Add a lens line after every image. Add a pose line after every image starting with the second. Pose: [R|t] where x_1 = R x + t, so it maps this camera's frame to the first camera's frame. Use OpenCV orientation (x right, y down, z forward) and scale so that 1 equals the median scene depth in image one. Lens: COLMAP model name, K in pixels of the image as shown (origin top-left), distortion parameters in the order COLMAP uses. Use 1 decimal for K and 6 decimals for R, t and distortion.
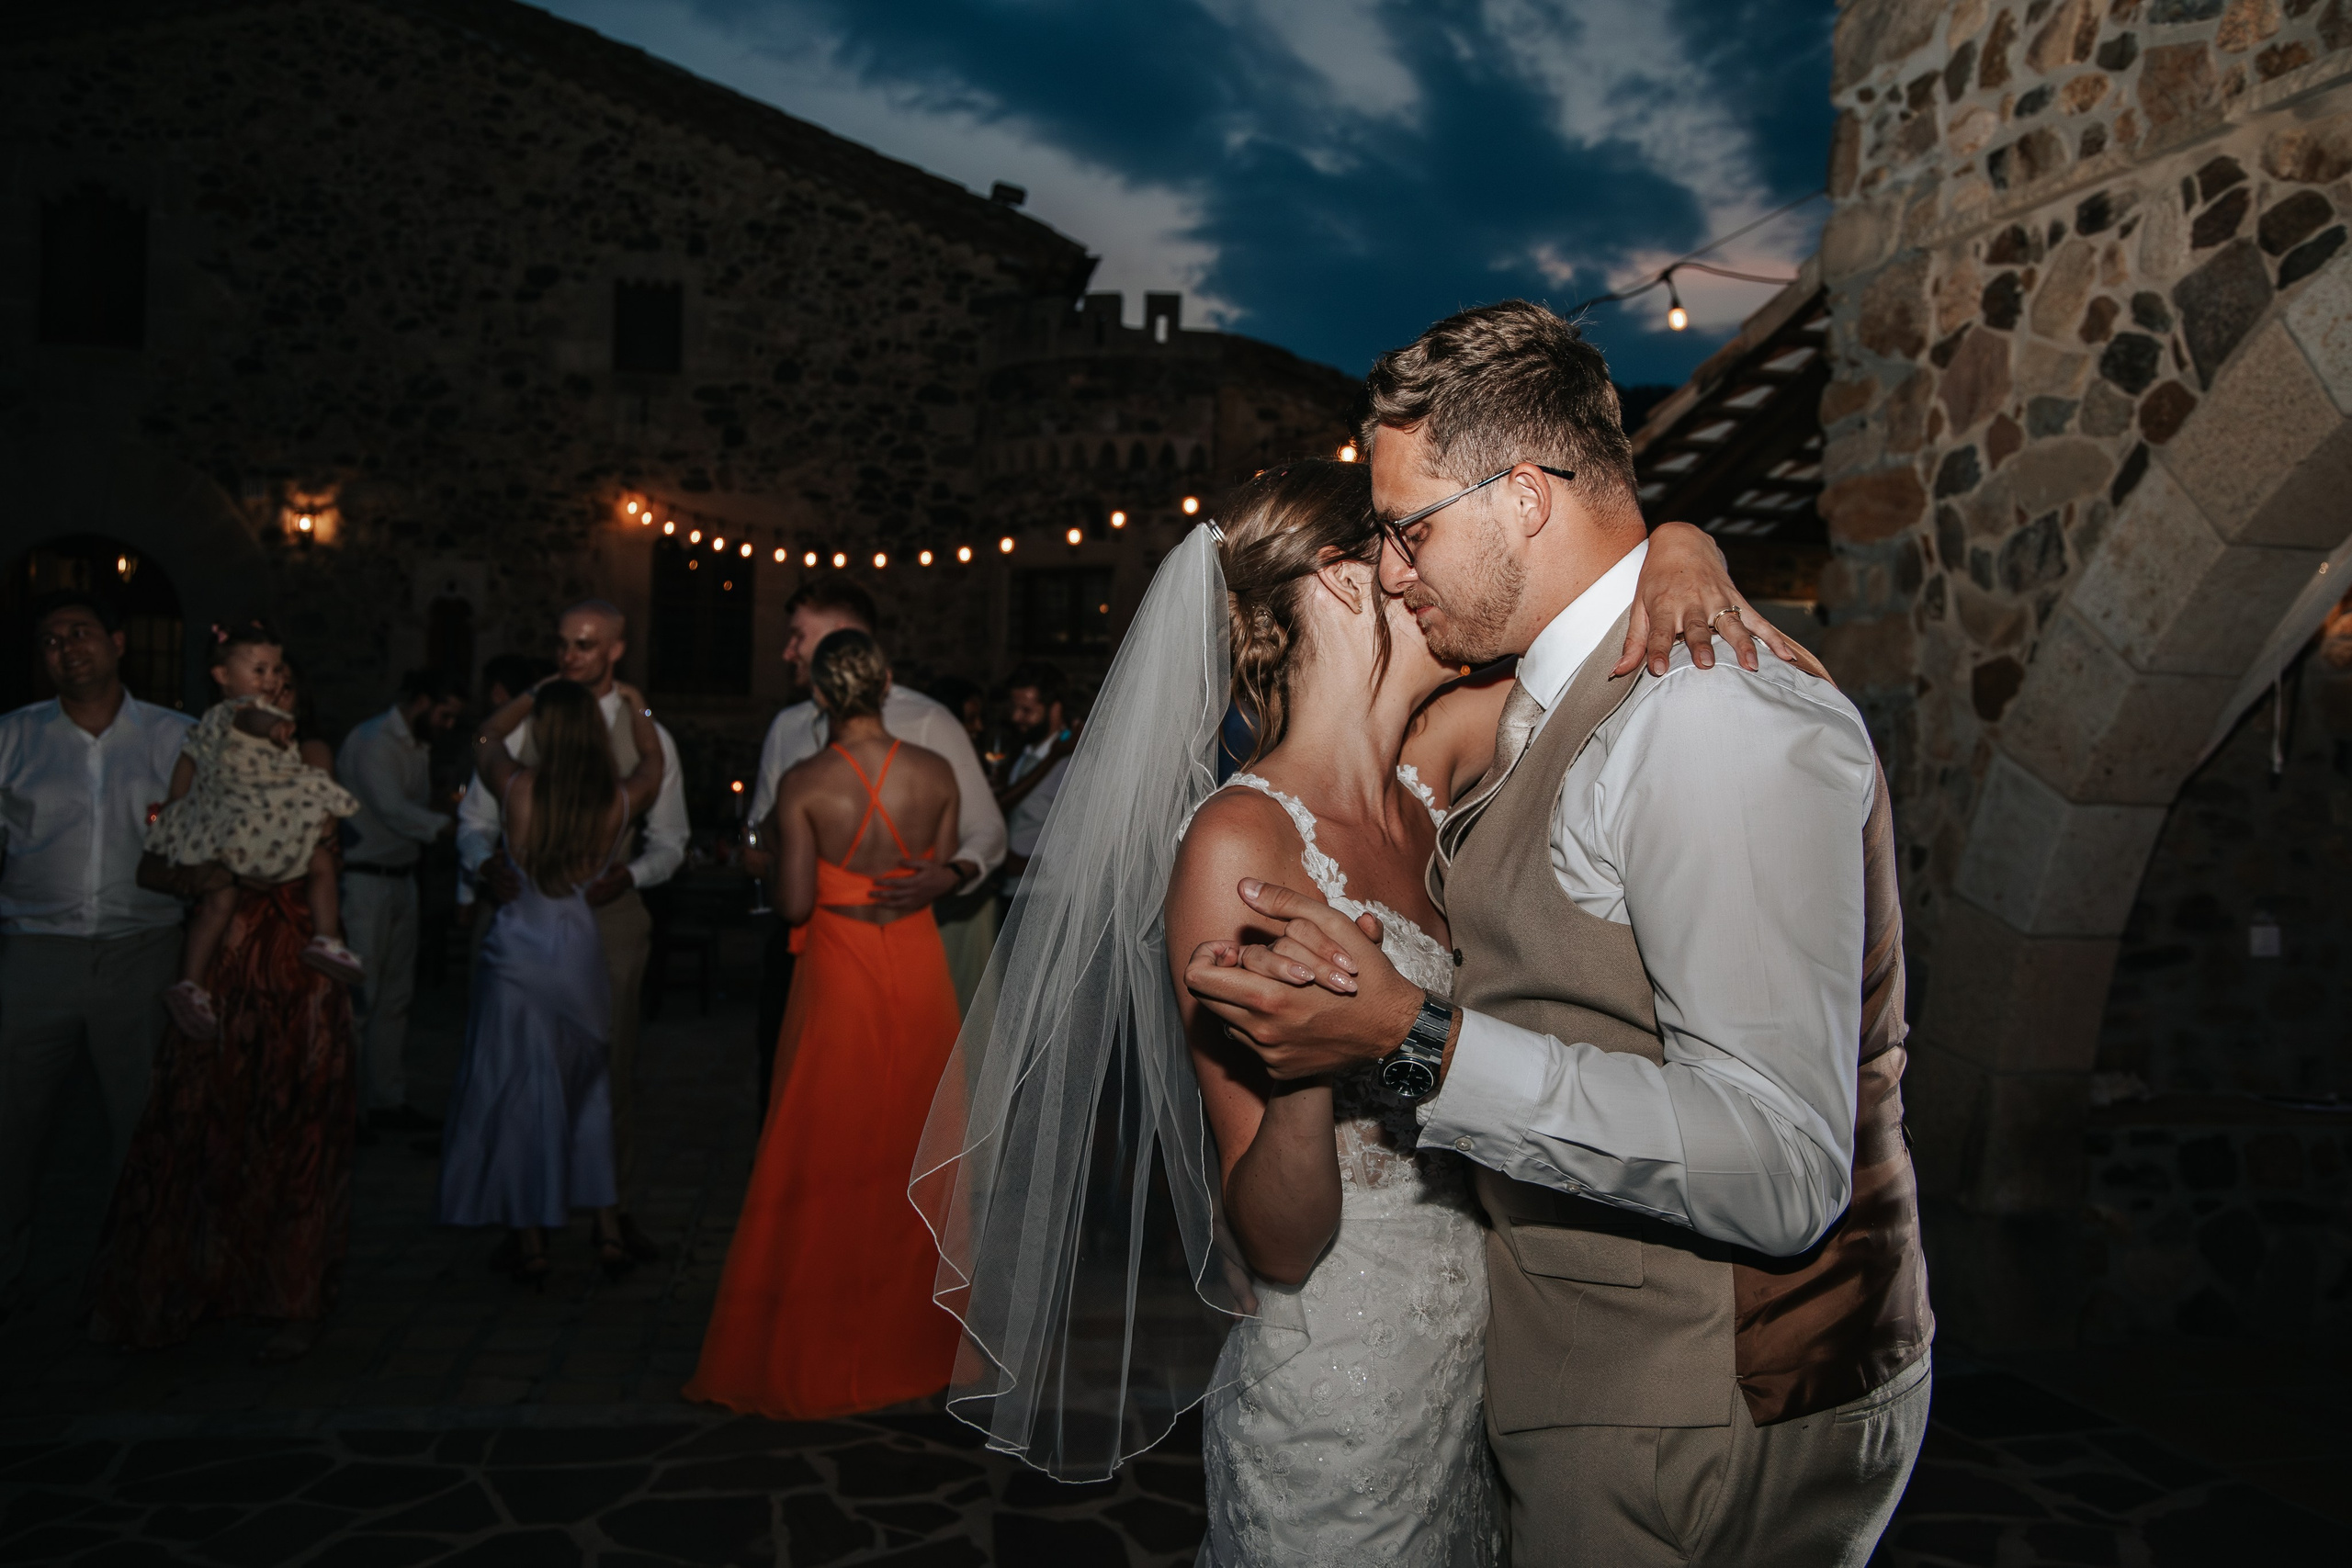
lens RADIAL K [[1877.7, 0, 1176.0], [0, 1877.7, 784.0], [0, 0, 1]] dist [-0.059227, 0.112908]
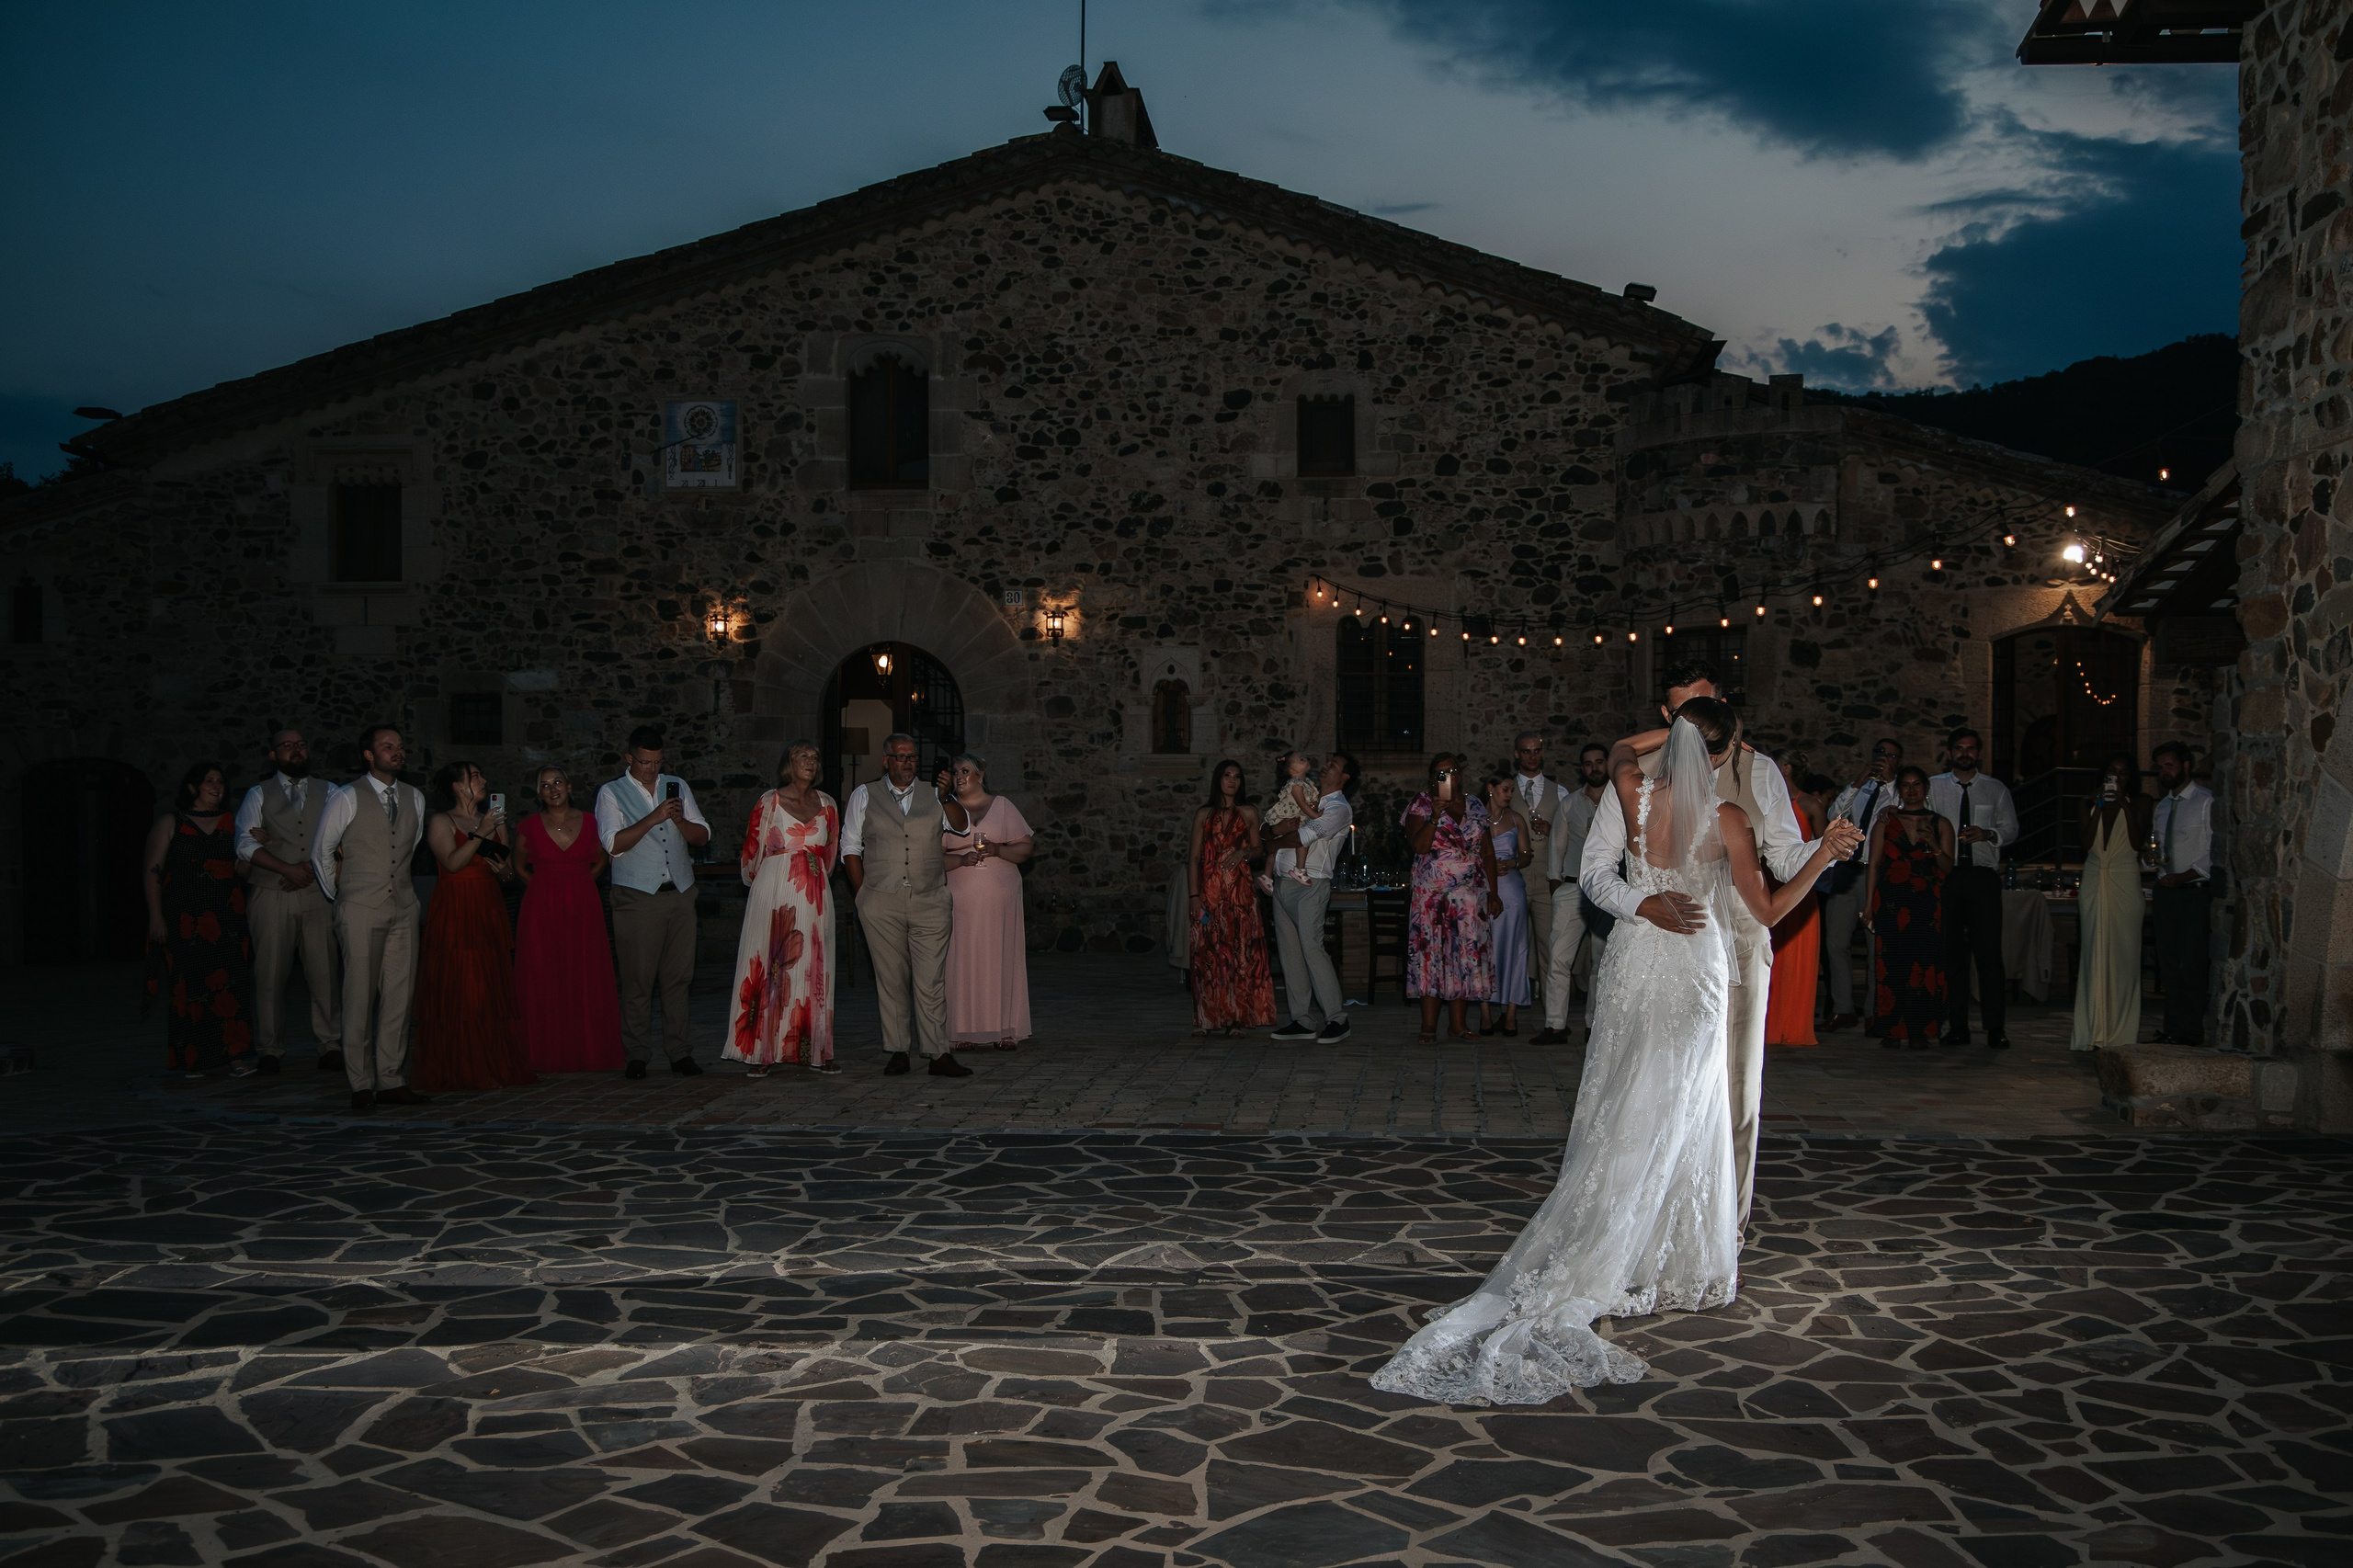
lens RADIAL K [[2173.4, 0, 1273.1], [0, 2173.4, 846.0], [0, 0, 1]] dist [-0.013609, 0.089047]
pose [[0.970503, -0.028401, -0.239410, -0.001525], [0.029365, 0.999569, 0.000459, 0.006330], [0.239294, -0.007476, 0.970918, -0.314586]]
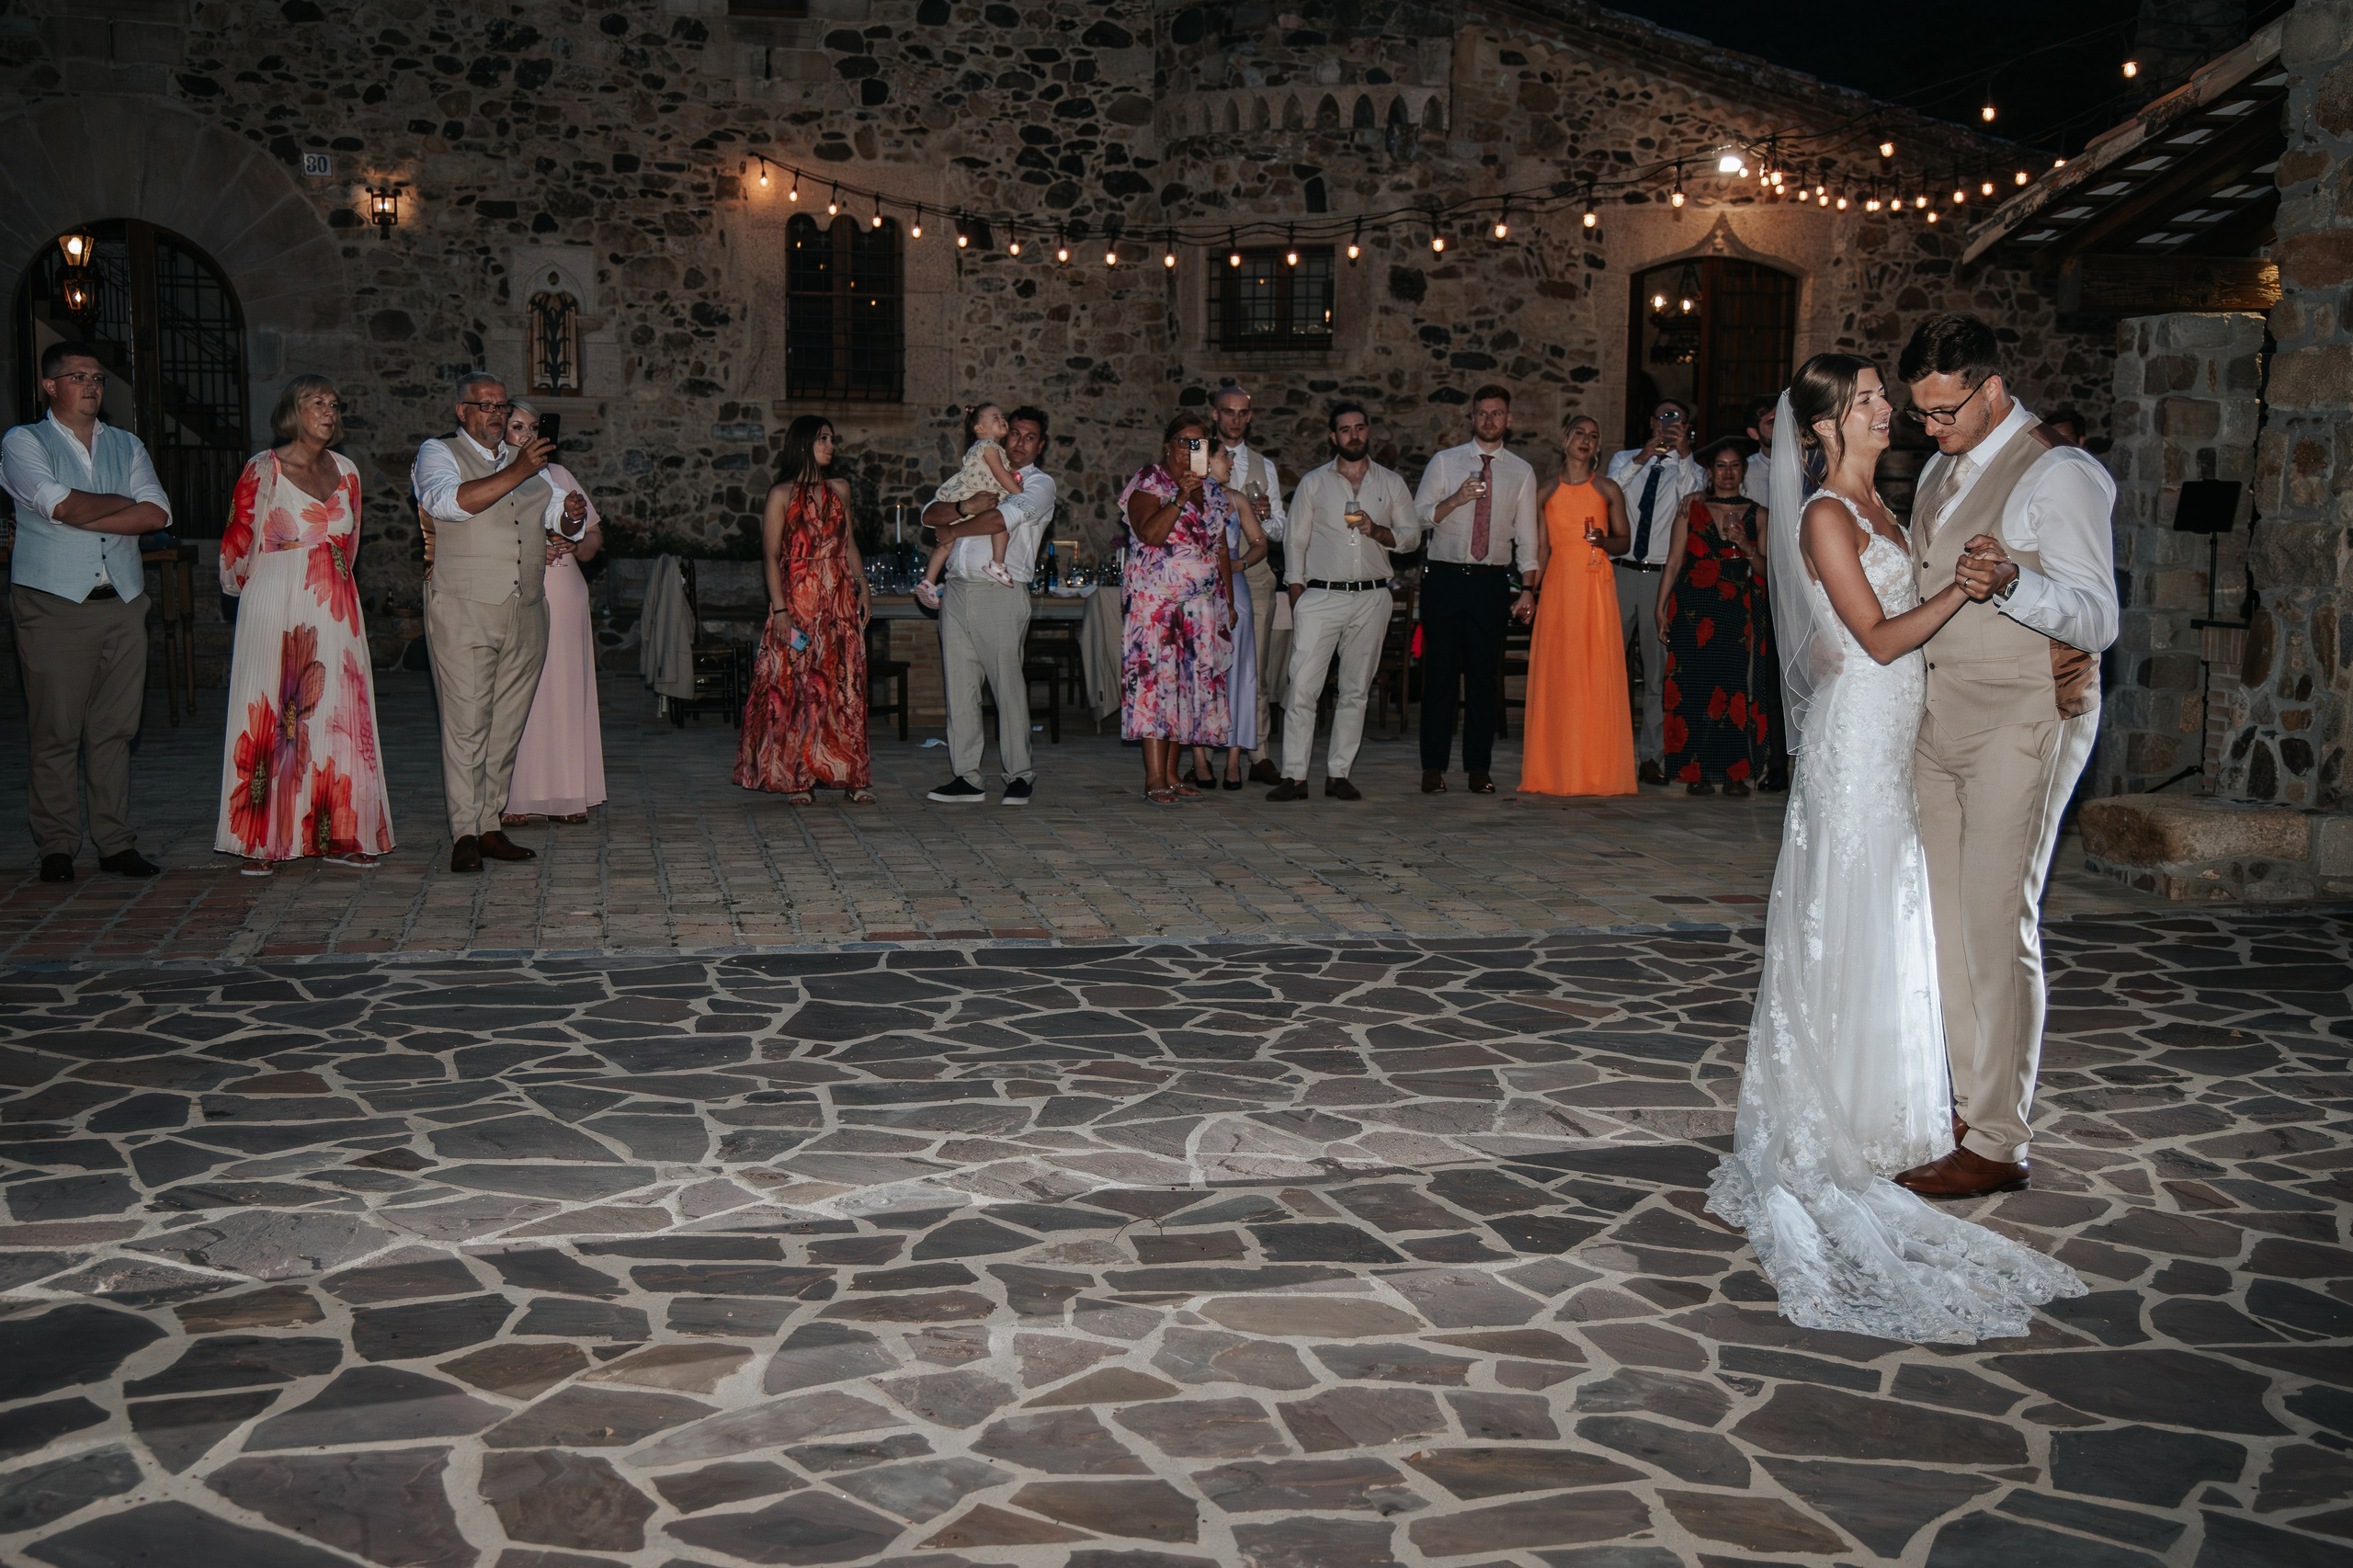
lens RADIAL K [[2764.9, 0, 1167.4], [0, 2764.9, 754.7], [0, 0, 1]] dist [0.105050, 0.089426]
pose [[0.999436, -0.023710, 0.023794, -0.144845], [0.021379, 0.995357, 0.093846, -0.003564], [-0.025908, -0.093284, 0.995302, -0.288549]]
